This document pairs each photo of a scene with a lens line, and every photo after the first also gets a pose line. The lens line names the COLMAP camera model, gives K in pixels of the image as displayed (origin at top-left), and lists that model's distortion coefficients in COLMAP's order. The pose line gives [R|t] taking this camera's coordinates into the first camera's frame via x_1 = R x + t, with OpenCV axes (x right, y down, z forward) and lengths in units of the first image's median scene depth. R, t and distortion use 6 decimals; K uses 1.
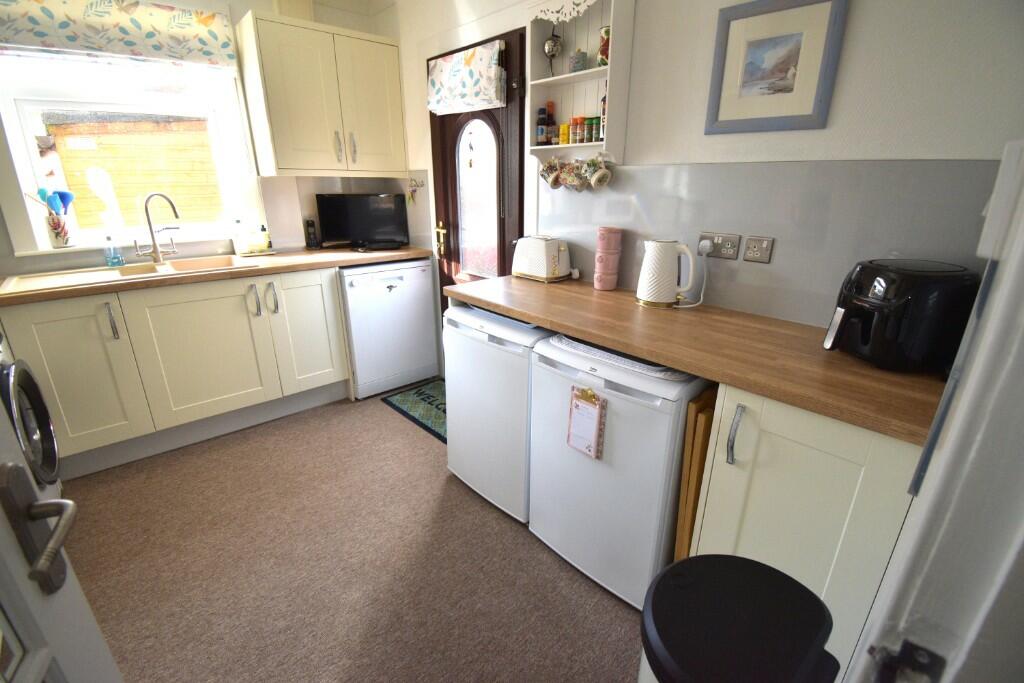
lens RADIAL K [[454.7, 0, 512.6], [0, 454.7, 343.9], [0, 0, 1]] dist [0.011066, -0.018241]
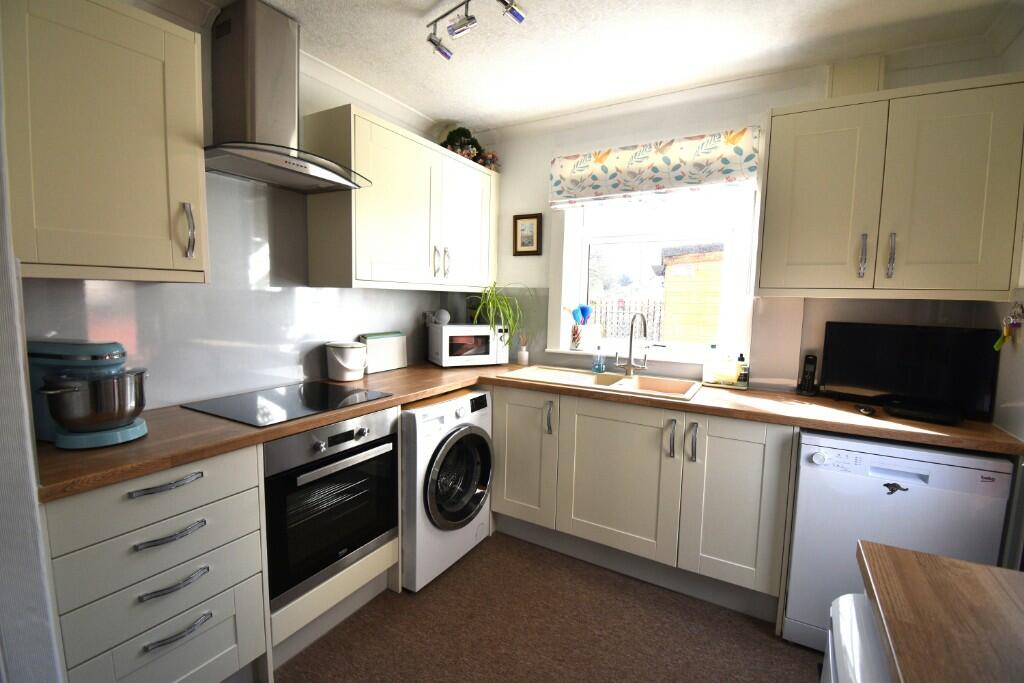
lens RADIAL K [[454.7, 0, 512.6], [0, 454.7, 343.9], [0, 0, 1]] dist [0.011066, -0.018241]
pose [[0.302952, 0.097995, -0.947954, 0.113750], [-0.334562, 0.942326, -0.009508, -0.151931], [0.892350, 0.320030, 0.318265, 0.422702]]
